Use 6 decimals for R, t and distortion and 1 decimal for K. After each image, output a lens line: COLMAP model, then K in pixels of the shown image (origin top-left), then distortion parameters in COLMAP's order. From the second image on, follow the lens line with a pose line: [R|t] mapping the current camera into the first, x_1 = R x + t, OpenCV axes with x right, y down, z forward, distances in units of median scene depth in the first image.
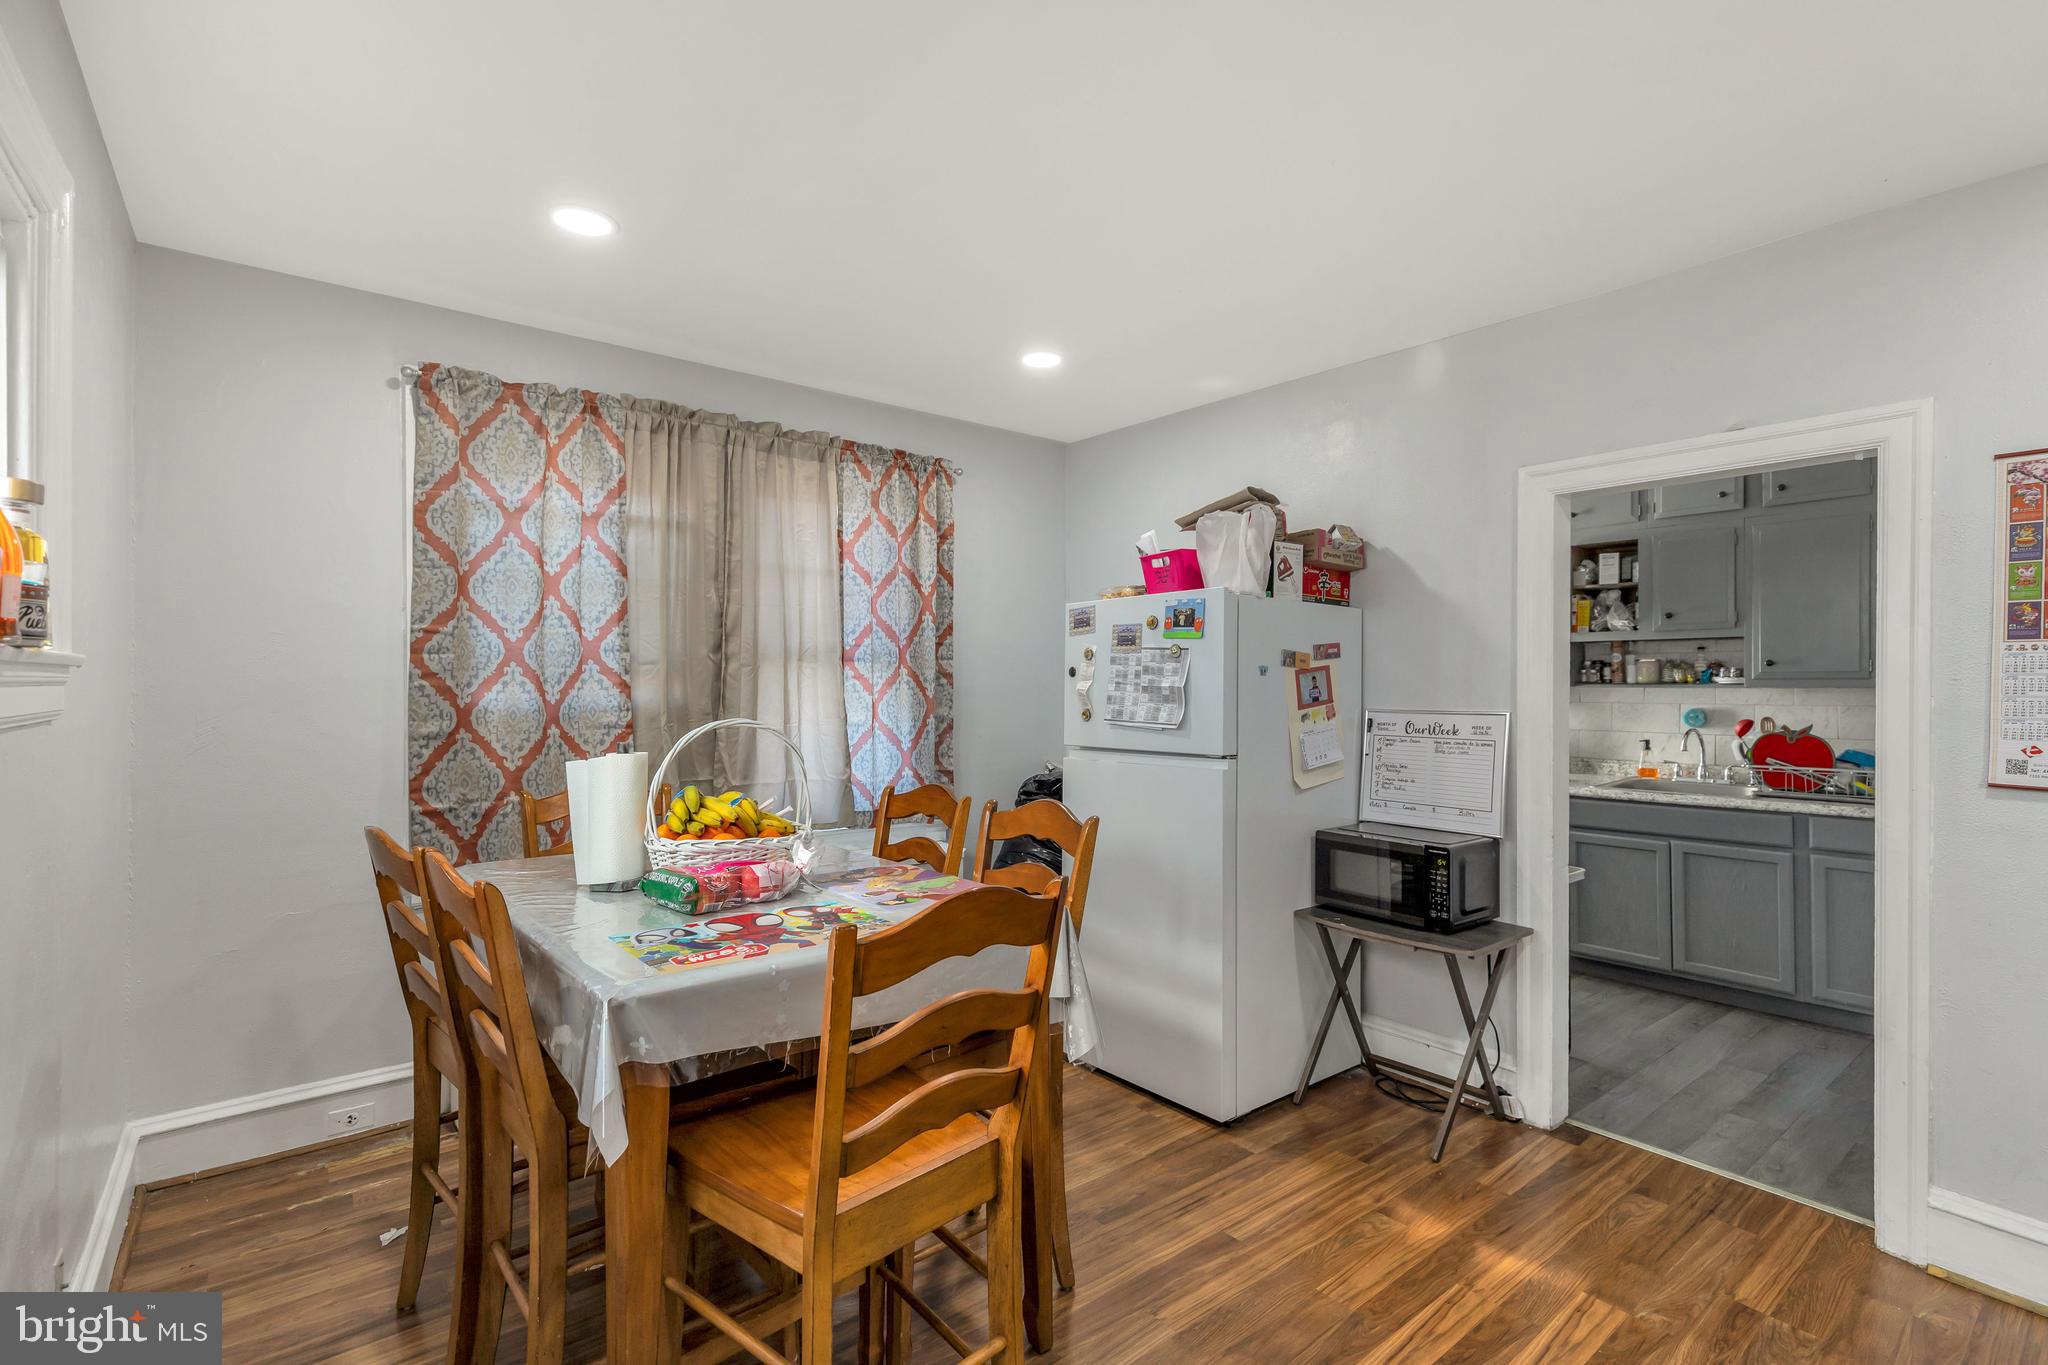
lens RADIAL K [[931.7, 0, 1028.3], [0, 931.7, 686.7], [0, 0, 1]] dist [0.000419, 0.000414]
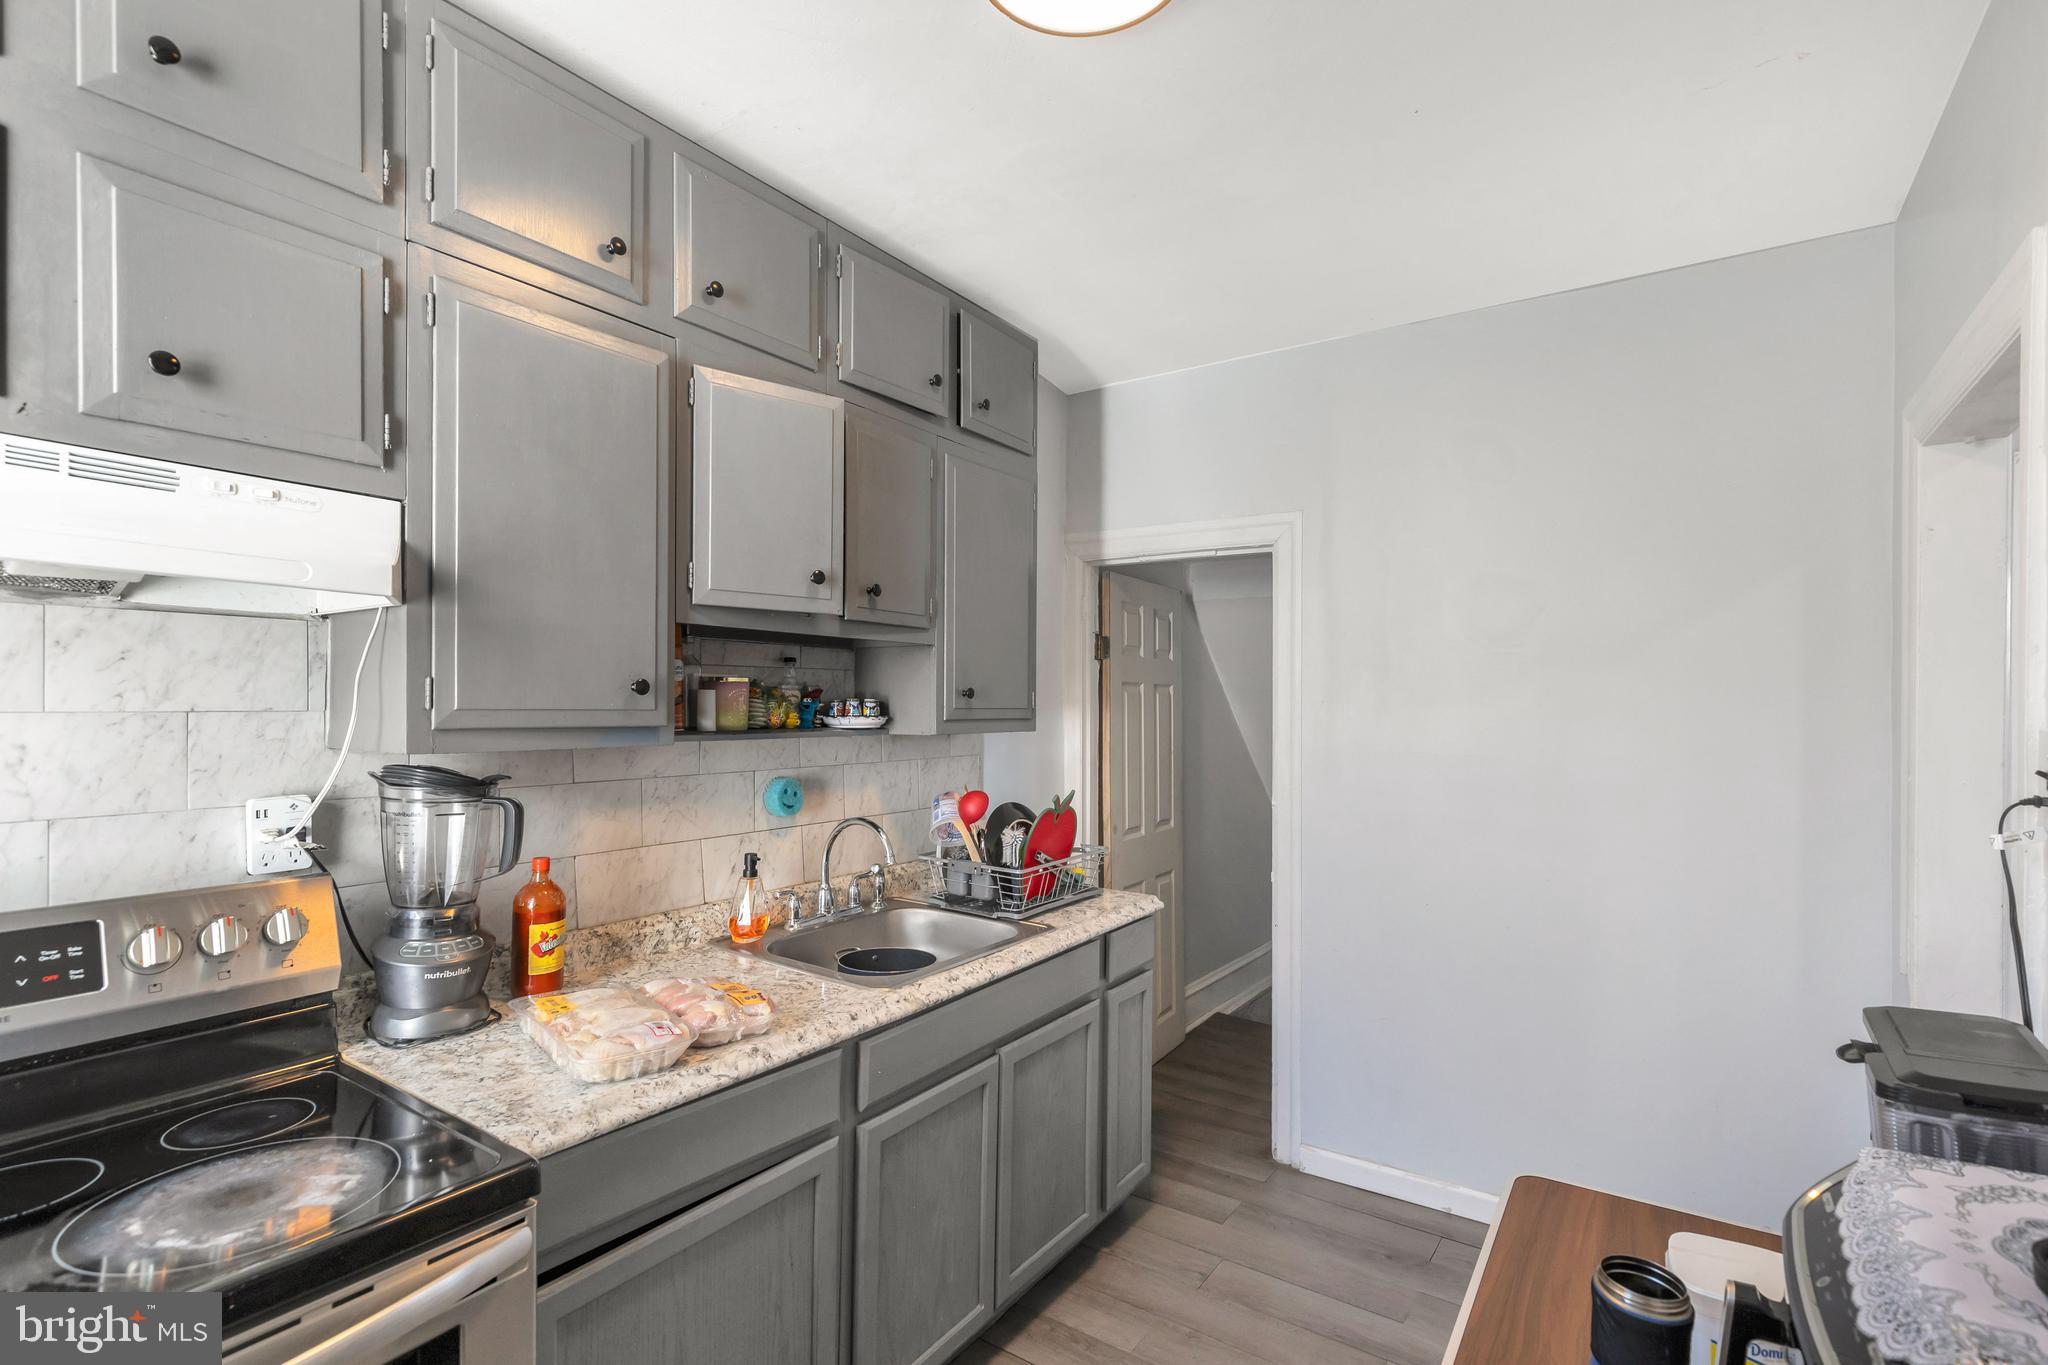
lens RADIAL K [[959.0, 0, 1026.4], [0, 959.0, 711.8], [0, 0, 1]] dist [0.025446, 0.000286]
pose [[-0.296090, -0.004635, 0.955149, 0.219218], [0.003005, 0.999979, 0.005784, -0.018825], [-0.955155, 0.004583, -0.296070, 1.261625]]
